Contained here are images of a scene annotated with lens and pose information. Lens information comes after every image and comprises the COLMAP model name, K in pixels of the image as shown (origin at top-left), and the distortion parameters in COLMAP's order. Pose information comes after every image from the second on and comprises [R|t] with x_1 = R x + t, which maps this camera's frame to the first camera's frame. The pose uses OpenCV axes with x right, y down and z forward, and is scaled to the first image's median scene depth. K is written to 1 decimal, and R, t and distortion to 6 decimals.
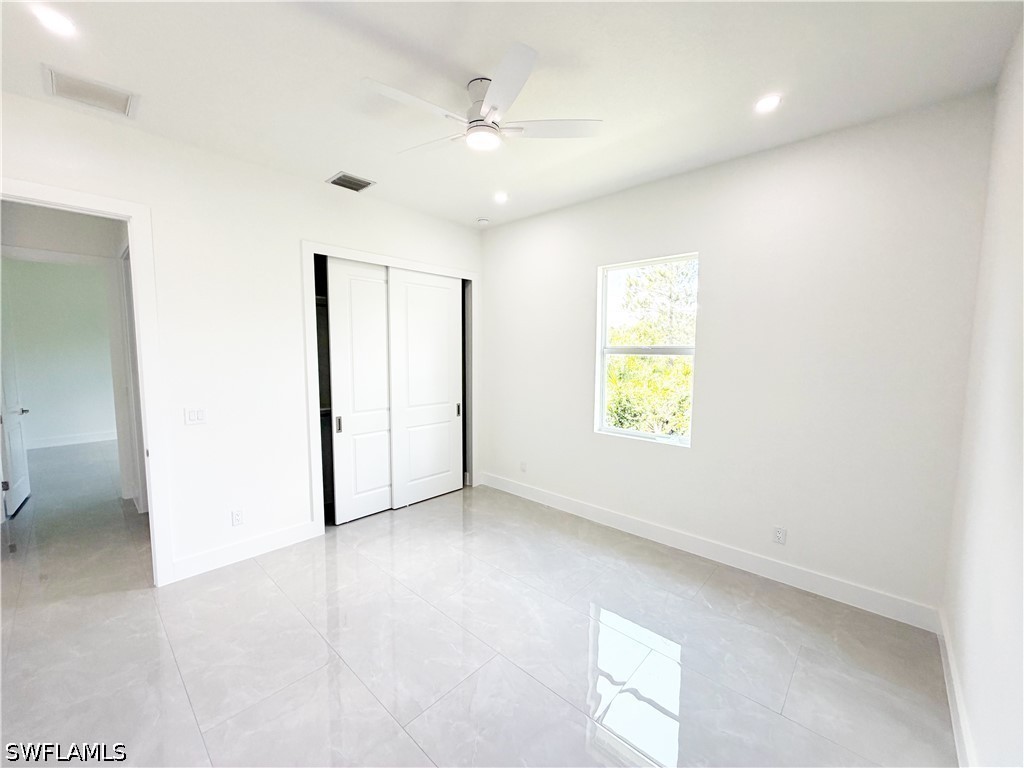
lens RADIAL K [[407.3, 0, 513.9], [0, 407.3, 384.9], [0, 0, 1]] dist [-0.002832, -0.000070]
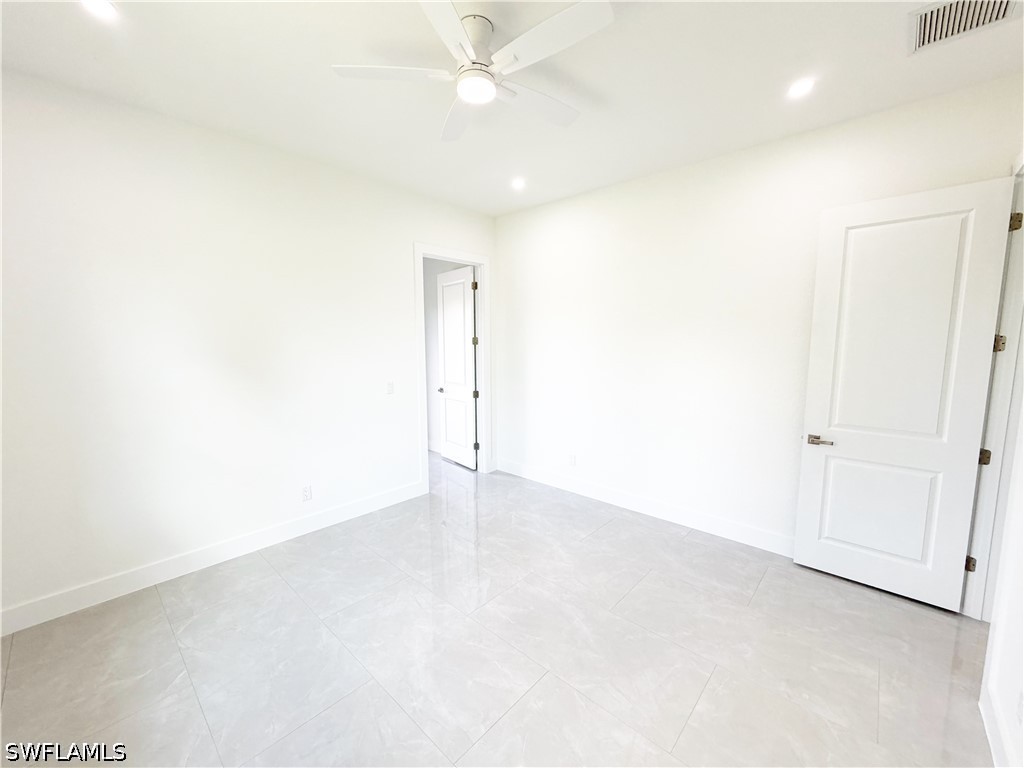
lens RADIAL K [[408.2, 0, 511.4], [0, 408.2, 384.9], [0, 0, 1]] dist [-0.000291, 0.000199]
pose [[-0.999980, -0.005745, 0.002710, -0.108209], [-0.005074, 0.979129, 0.203179, -0.117919], [-0.003821, 0.203161, -0.979138, 1.376281]]
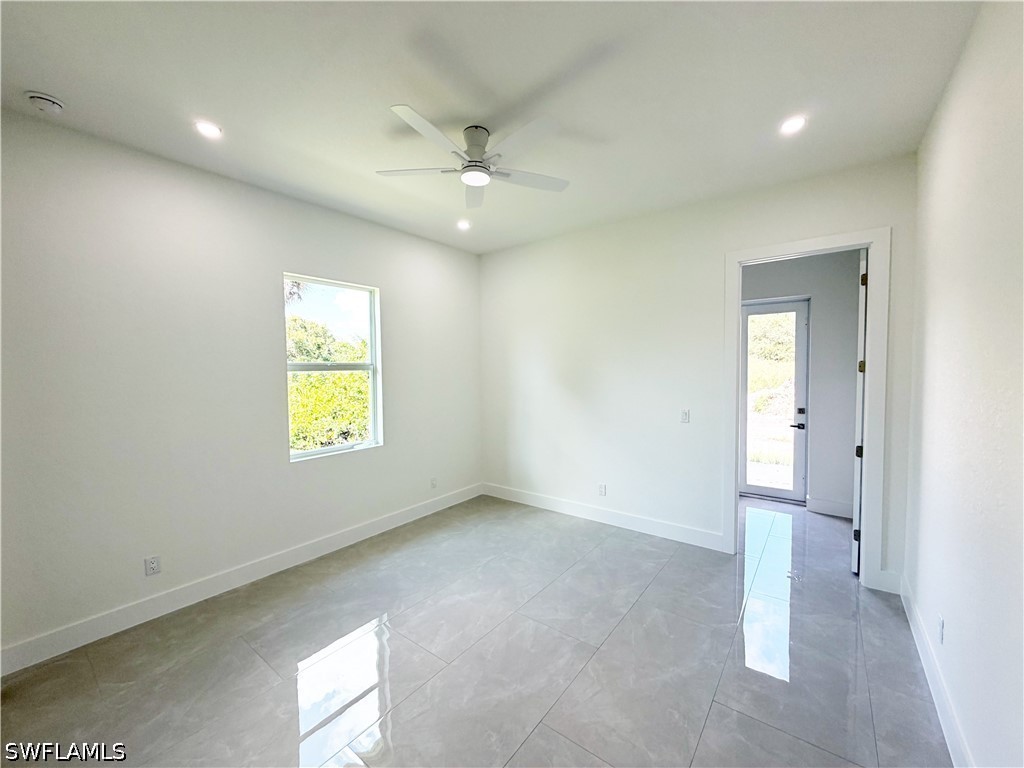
lens RADIAL K [[408.2, 0, 511.4], [0, 408.2, 384.9], [0, 0, 1]] dist [-0.000291, 0.000199]
pose [[-0.080306, -0.051121, 0.995458, -0.864175], [0.099200, 0.993316, 0.059014, -0.063491], [-0.991822, 0.103488, -0.074698, 0.732007]]
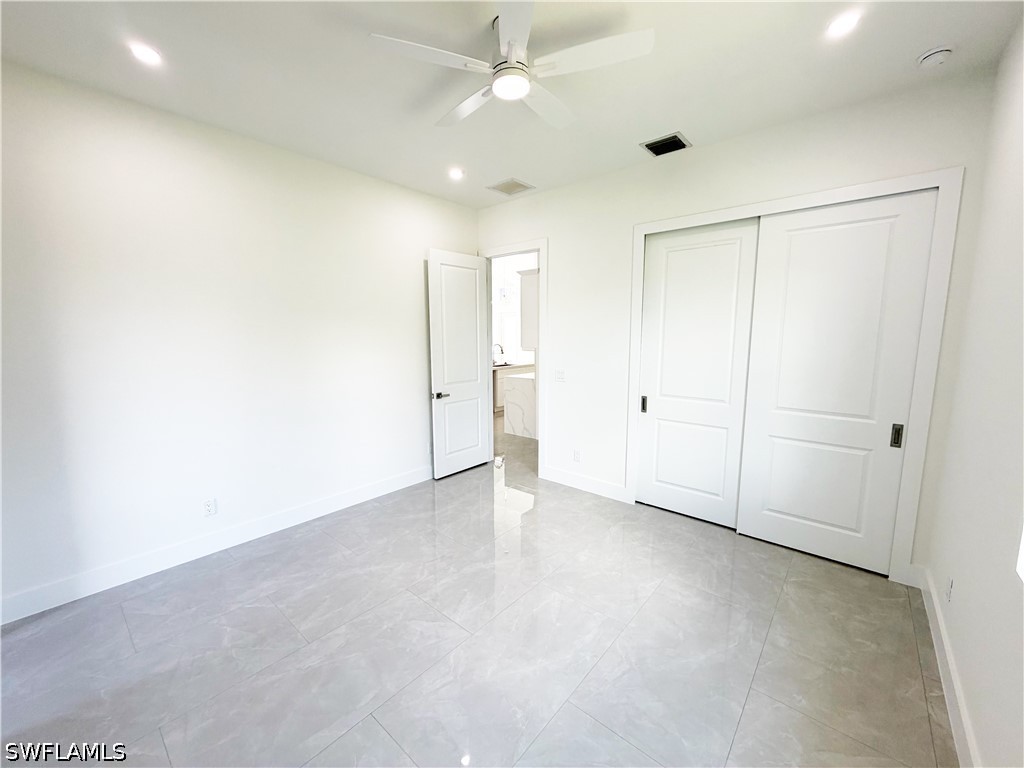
lens RADIAL K [[408.2, 0, 511.4], [0, 408.2, 384.9], [0, 0, 1]] dist [-0.000291, 0.000199]
pose [[0.026728, 0.121565, -0.992223, 0.619602], [-0.085704, 0.989202, 0.118887, -0.045991], [0.995962, 0.081860, 0.036858, 0.714452]]
